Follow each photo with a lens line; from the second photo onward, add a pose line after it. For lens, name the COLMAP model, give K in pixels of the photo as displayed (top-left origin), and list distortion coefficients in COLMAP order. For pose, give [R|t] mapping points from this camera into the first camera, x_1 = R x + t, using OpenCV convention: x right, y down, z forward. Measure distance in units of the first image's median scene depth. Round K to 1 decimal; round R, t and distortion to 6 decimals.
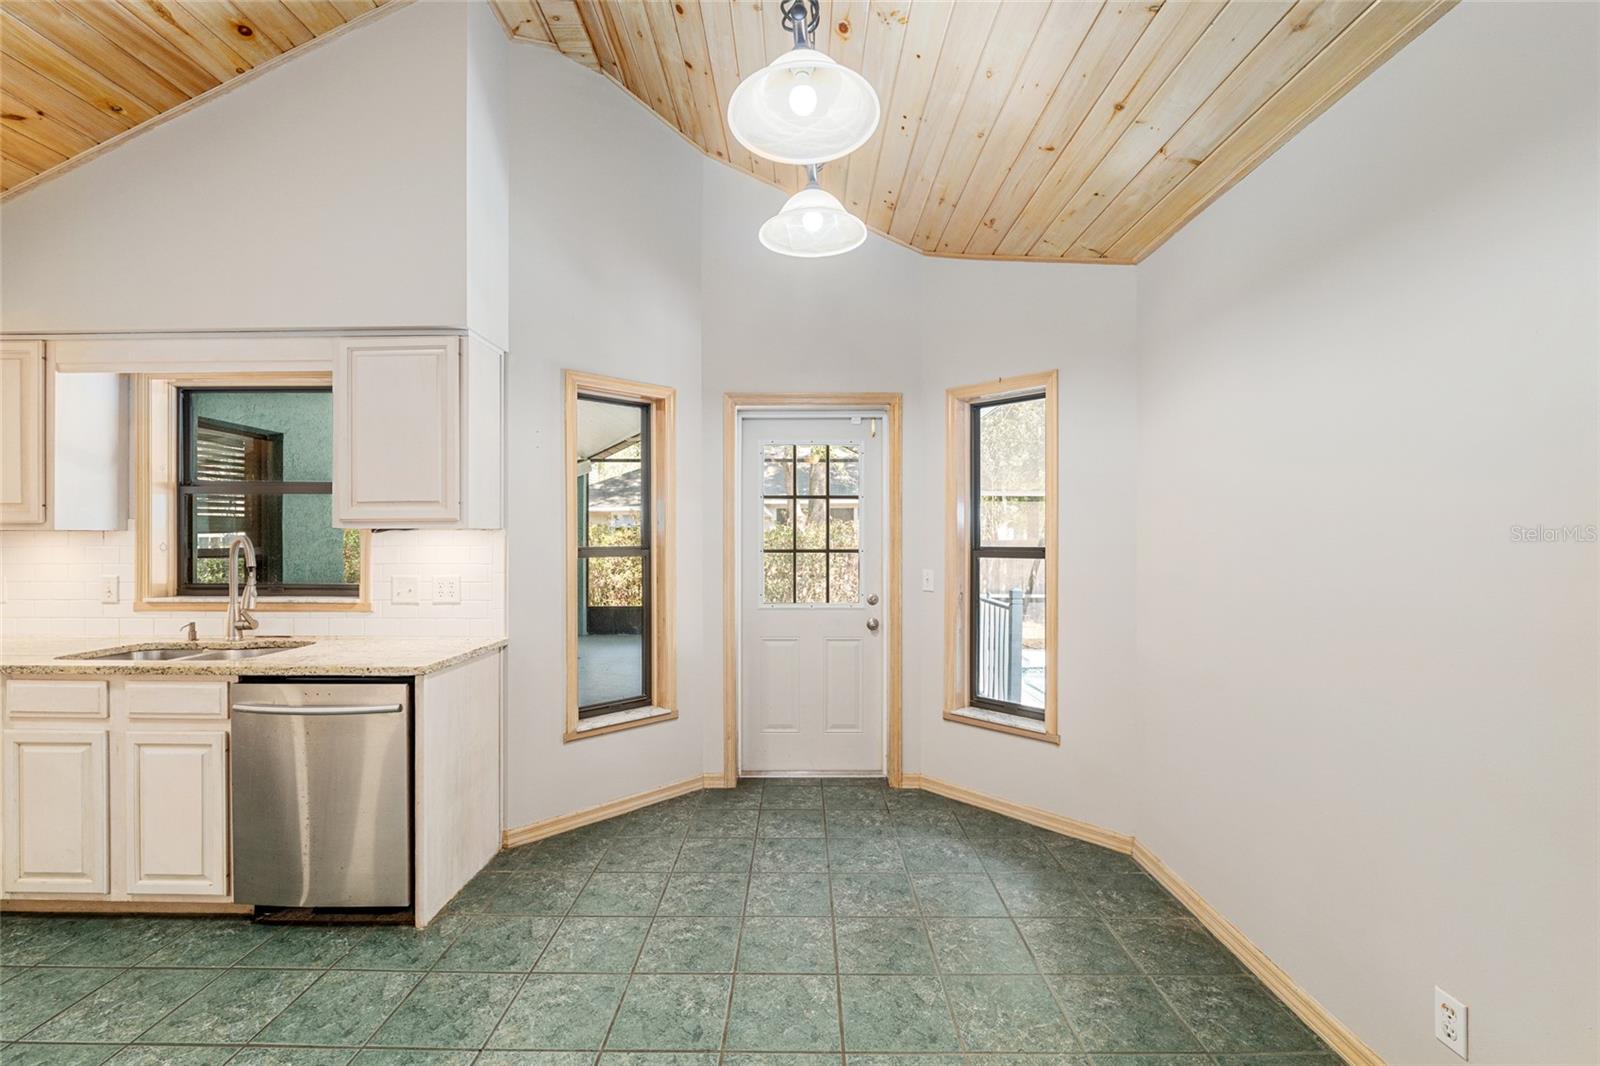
lens RADIAL K [[668.3, 0, 783.9], [0, 668.3, 537.1], [0, 0, 1]] dist [-0.013914, 0.000367]
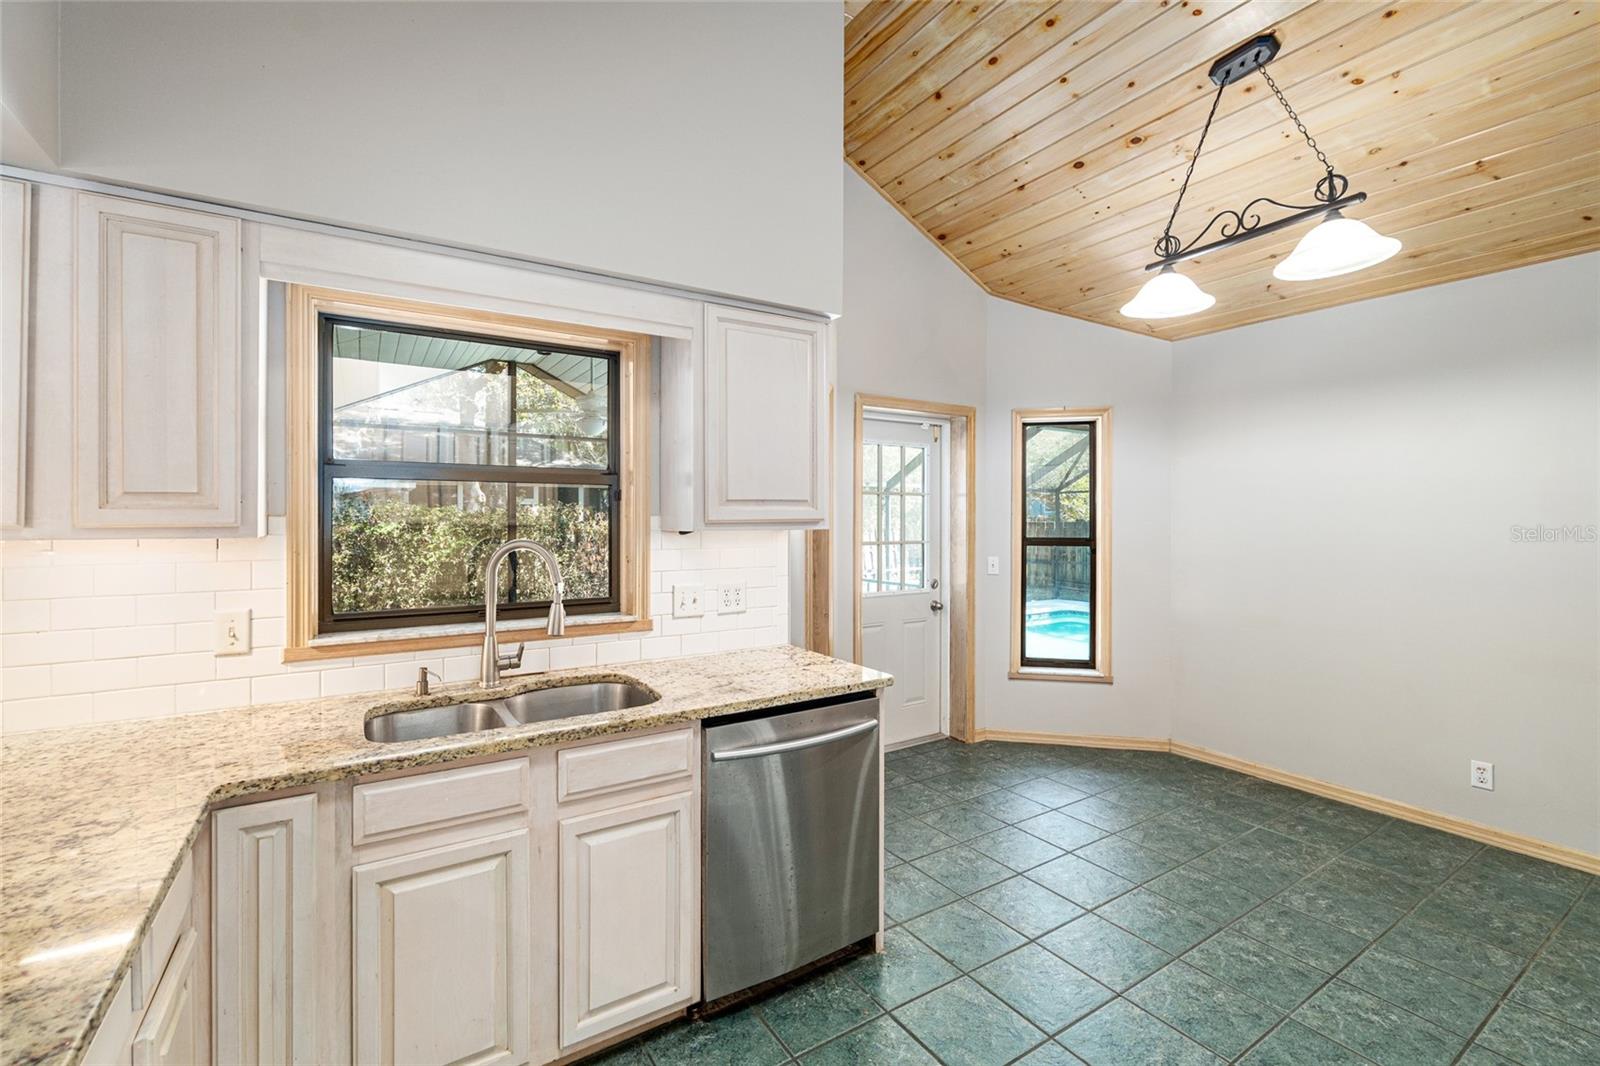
lens RADIAL K [[690.6, 0, 800.8], [0, 690.6, 516.0], [0, 0, 1]] dist [-0.007697, -0.000283]
pose [[0.837448, 0.002013, 0.546513, -1.049379], [-0.002218, 0.999998, -0.000284, -0.032577], [-0.546513, -0.000974, 0.837450, 0.205368]]
